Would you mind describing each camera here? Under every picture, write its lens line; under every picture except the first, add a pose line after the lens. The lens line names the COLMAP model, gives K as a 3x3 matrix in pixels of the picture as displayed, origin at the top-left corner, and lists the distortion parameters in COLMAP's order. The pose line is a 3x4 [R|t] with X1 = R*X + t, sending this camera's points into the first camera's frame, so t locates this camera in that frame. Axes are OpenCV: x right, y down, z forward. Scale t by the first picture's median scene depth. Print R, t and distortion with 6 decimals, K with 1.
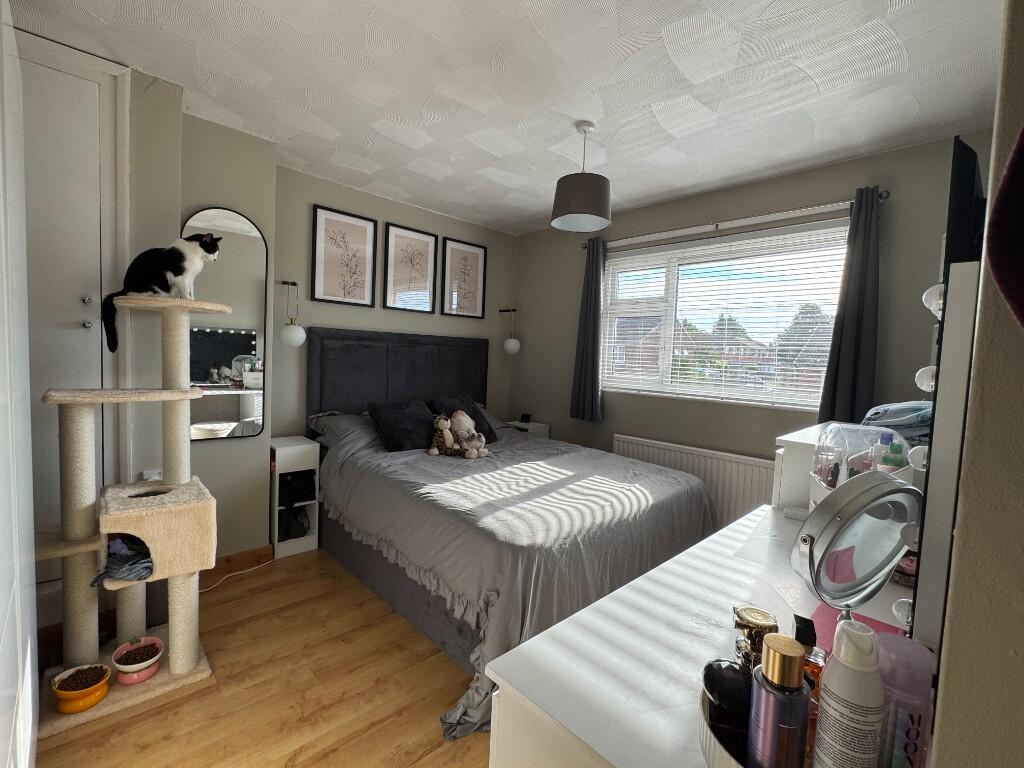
lens RADIAL K [[460.0, 0, 513.0], [0, 460.0, 381.6], [0, 0, 1]] dist [-0.004590, -0.000253]
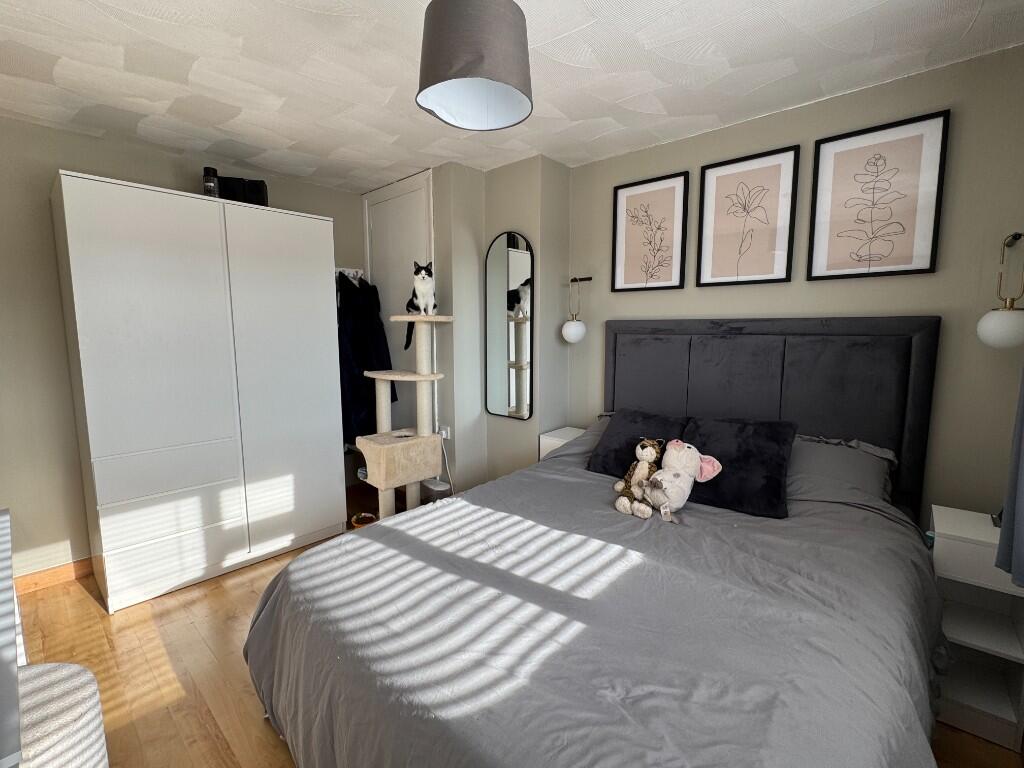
lens RADIAL K [[460.0, 0, 512.9], [0, 460.0, 384.3], [0, 0, 1]] dist [-0.004590, -0.000253]
pose [[0.075522, 0.083353, -0.993654, 0.497533], [-0.049476, 0.995586, 0.079755, -0.053209], [0.995916, 0.043139, 0.079312, 0.728327]]
